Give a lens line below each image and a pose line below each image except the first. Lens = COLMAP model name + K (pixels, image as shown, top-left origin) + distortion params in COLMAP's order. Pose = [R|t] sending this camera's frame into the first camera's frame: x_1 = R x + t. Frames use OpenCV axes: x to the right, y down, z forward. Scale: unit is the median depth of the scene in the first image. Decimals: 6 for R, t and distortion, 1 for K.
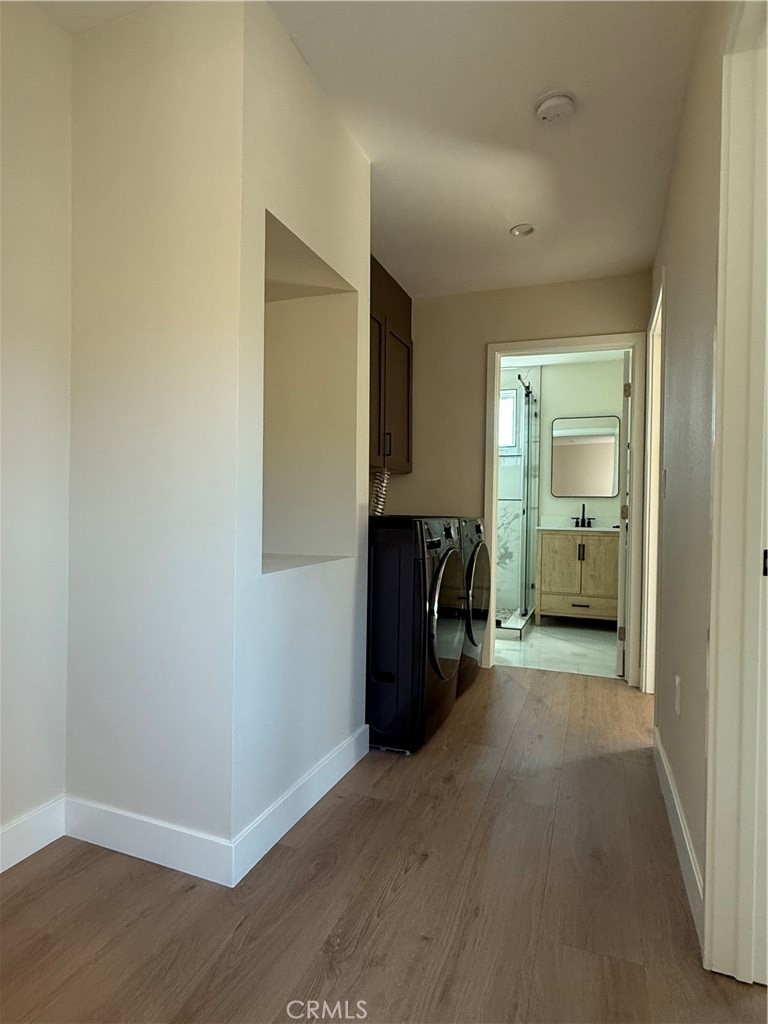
lens RADIAL K [[582.1, 0, 384.0], [0, 582.1, 512.0], [0, 0, 1]] dist [-0.000536, 0.000264]
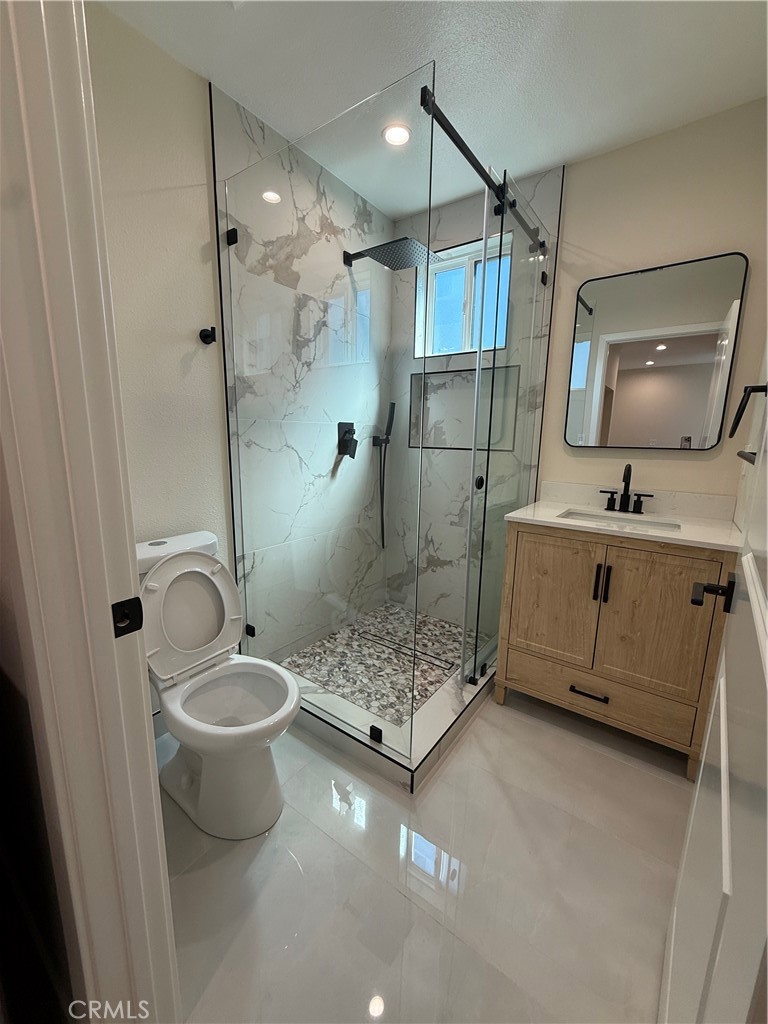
lens RADIAL K [[408.9, 0, 383.9], [0, 408.9, 510.2], [0, 0, 1]] dist [-0.000643, 0.000020]
pose [[0.962436, 0.048176, -0.267202, 0.254413], [-0.001337, 0.984961, 0.172771, -0.035671], [0.271507, -0.165923, 0.948026, 0.657817]]
